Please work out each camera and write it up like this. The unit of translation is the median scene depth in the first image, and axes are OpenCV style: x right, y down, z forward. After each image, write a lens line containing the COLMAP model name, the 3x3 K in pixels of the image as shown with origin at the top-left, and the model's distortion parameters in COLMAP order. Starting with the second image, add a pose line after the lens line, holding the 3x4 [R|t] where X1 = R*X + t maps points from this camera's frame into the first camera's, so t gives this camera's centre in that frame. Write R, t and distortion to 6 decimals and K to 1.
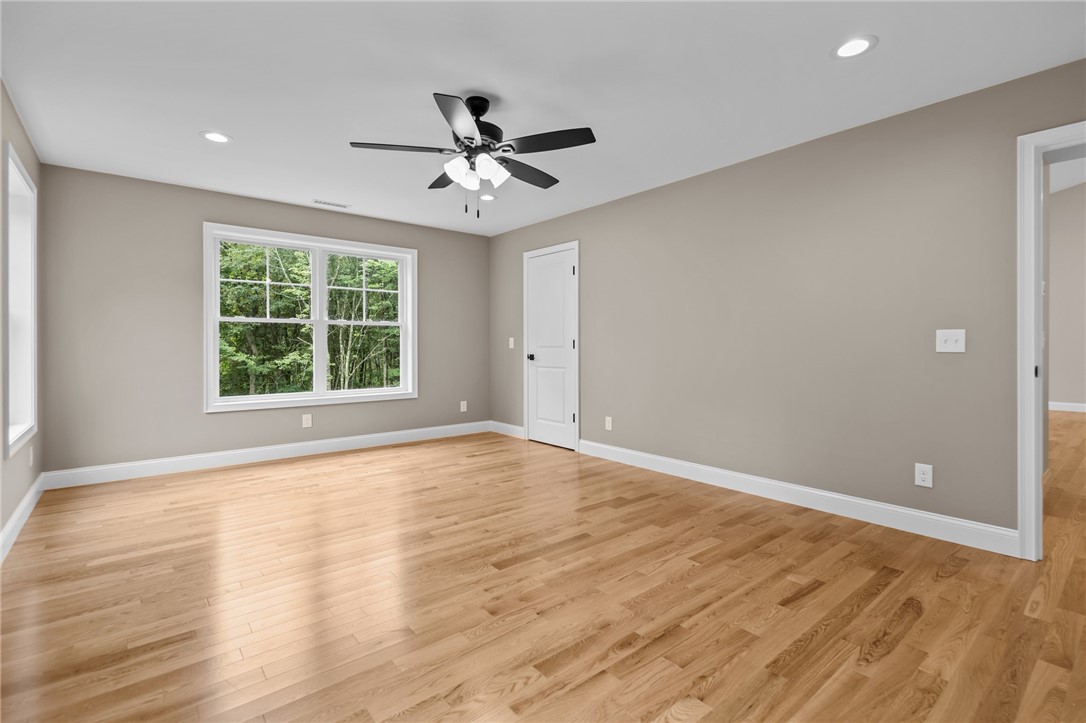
lens RADIAL K [[499.0, 0, 539.9], [0, 499.0, 338.7], [0, 0, 1]] dist [-0.001416, -0.000555]
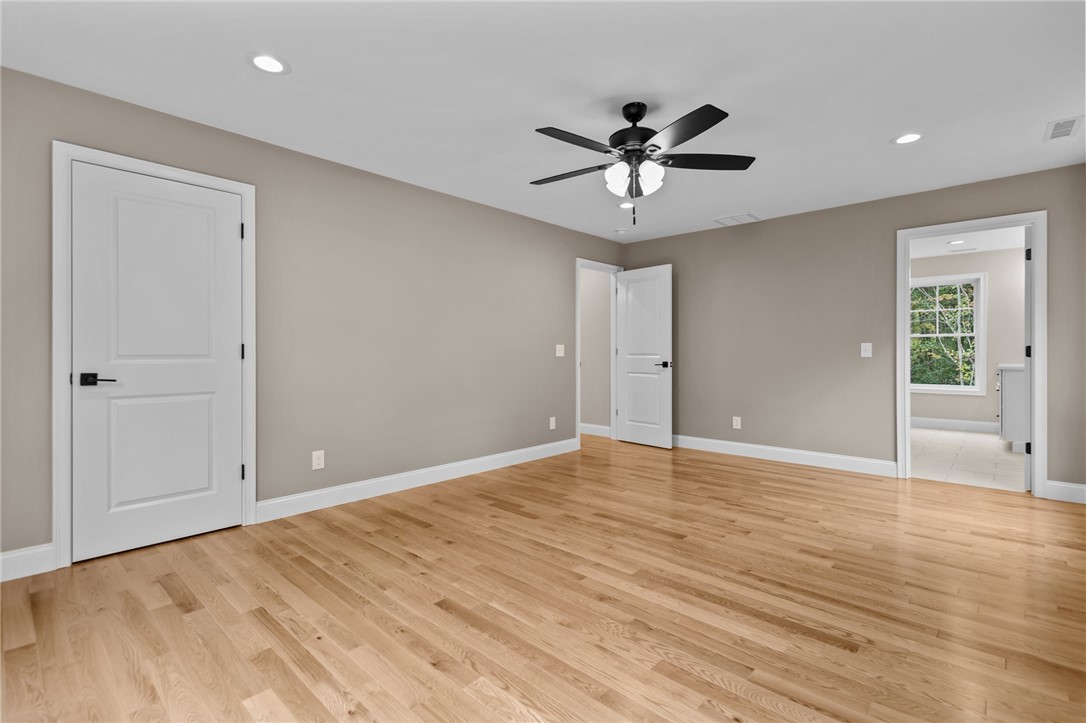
lens RADIAL K [[500.7, 0, 545.2], [0, 500.7, 356.8], [0, 0, 1]] dist [0.008794, 0.000043]
pose [[-0.135726, -0.010630, 0.990689, -1.088805], [-0.011883, 0.999888, 0.009101, 0.011731], [-0.990675, -0.010537, -0.135837, 1.317533]]
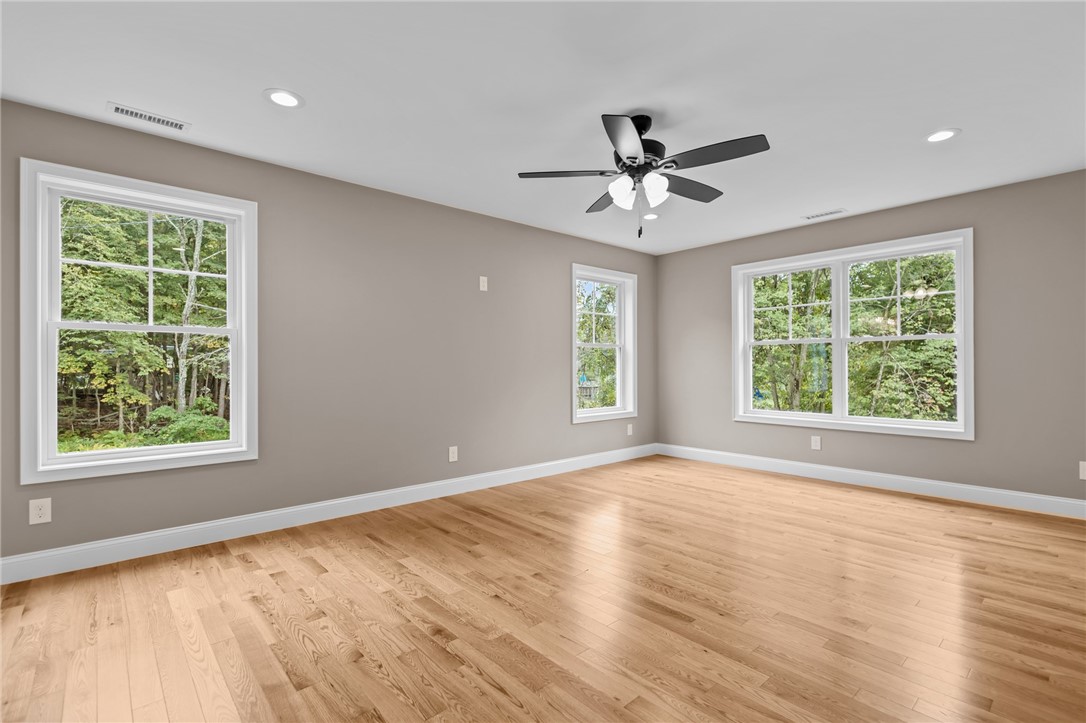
lens RADIAL K [[498.7, 0, 554.8], [0, 498.7, 364.0], [0, 0, 1]] dist [-0.002169, -0.000352]
pose [[0.050330, -0.005518, -0.998717, 0.855558], [0.017444, 0.999837, -0.004645, 0.009829], [0.998580, -0.017188, 0.050418, 0.788735]]
